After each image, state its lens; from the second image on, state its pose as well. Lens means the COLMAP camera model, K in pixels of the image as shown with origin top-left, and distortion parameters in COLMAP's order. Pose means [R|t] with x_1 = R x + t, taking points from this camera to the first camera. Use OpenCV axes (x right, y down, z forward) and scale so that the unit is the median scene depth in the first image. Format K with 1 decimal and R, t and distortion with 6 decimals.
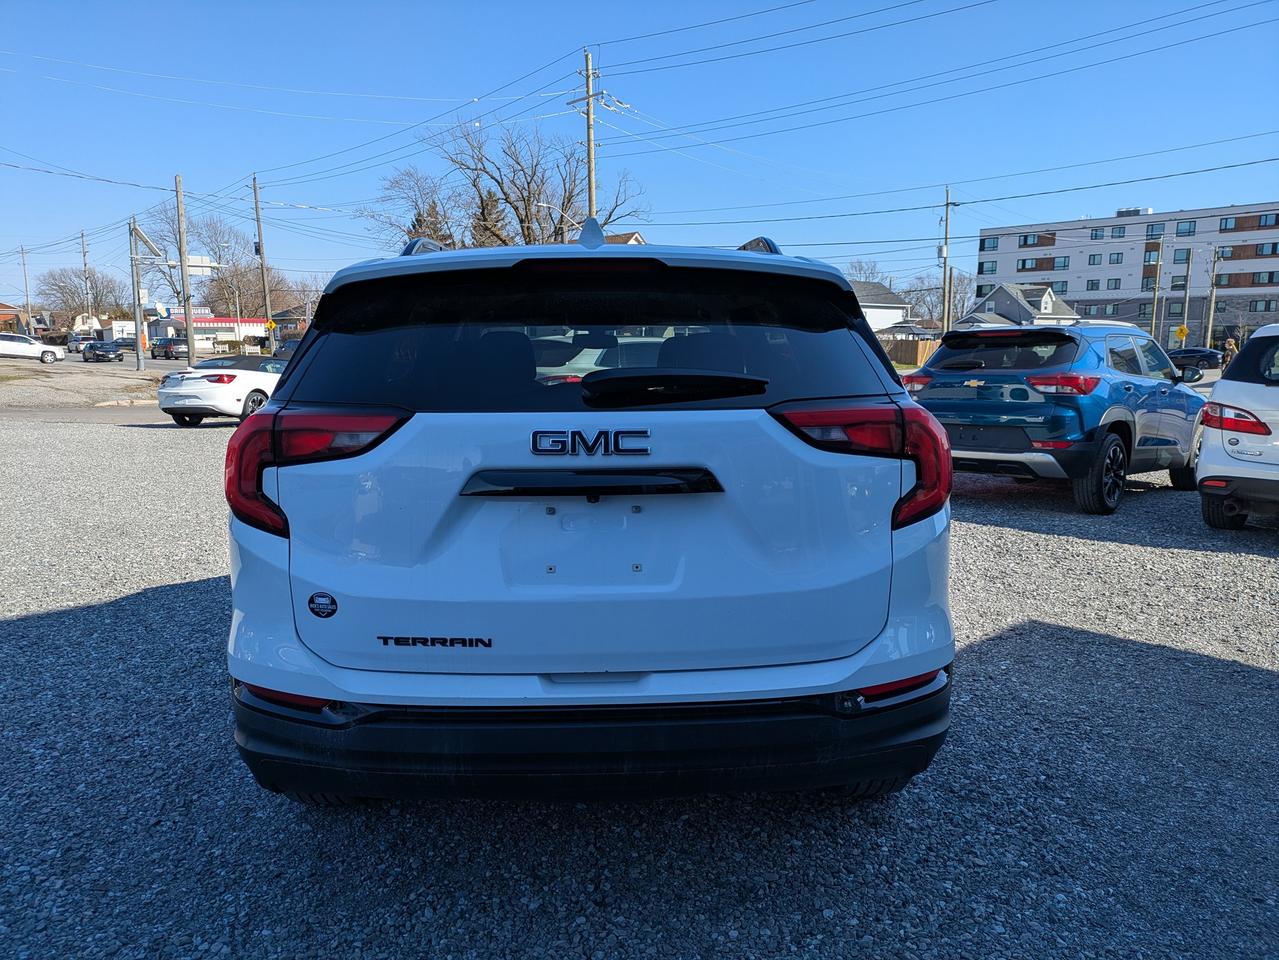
lens RADIAL K [[946.9, 0, 634.0], [0, 946.9, 475.1], [0, 0, 1]] dist [0.034293, -0.002790]
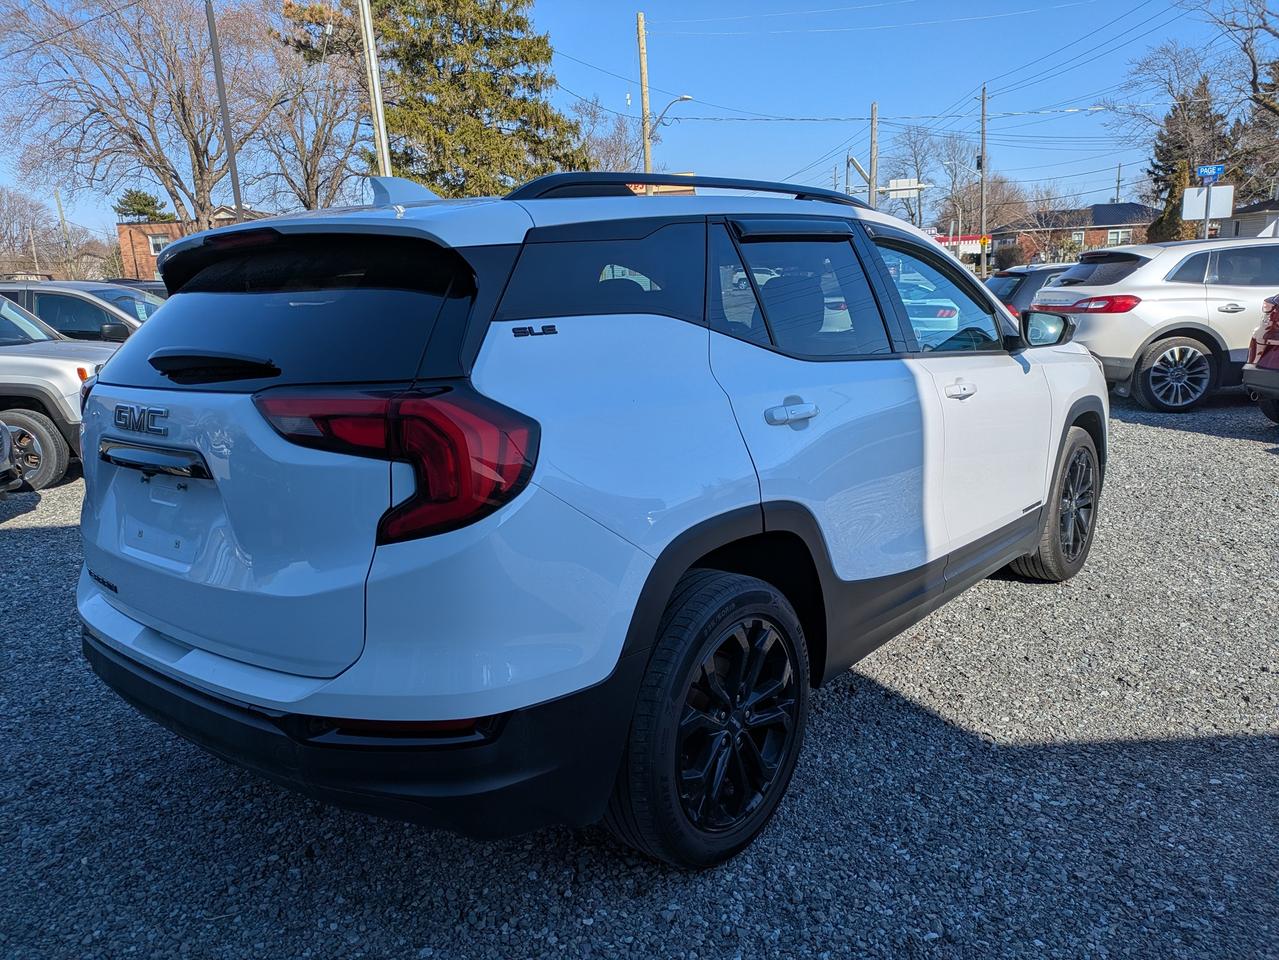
lens RADIAL K [[946.9, 0, 638.4], [0, 946.9, 488.2], [0, 0, 1]] dist [0.034293, -0.002790]
pose [[0.755517, 0.107414, -0.646264, 0.979010], [-0.043463, 0.992512, 0.114152, -0.097024], [0.653686, -0.058155, 0.754528, 0.518862]]
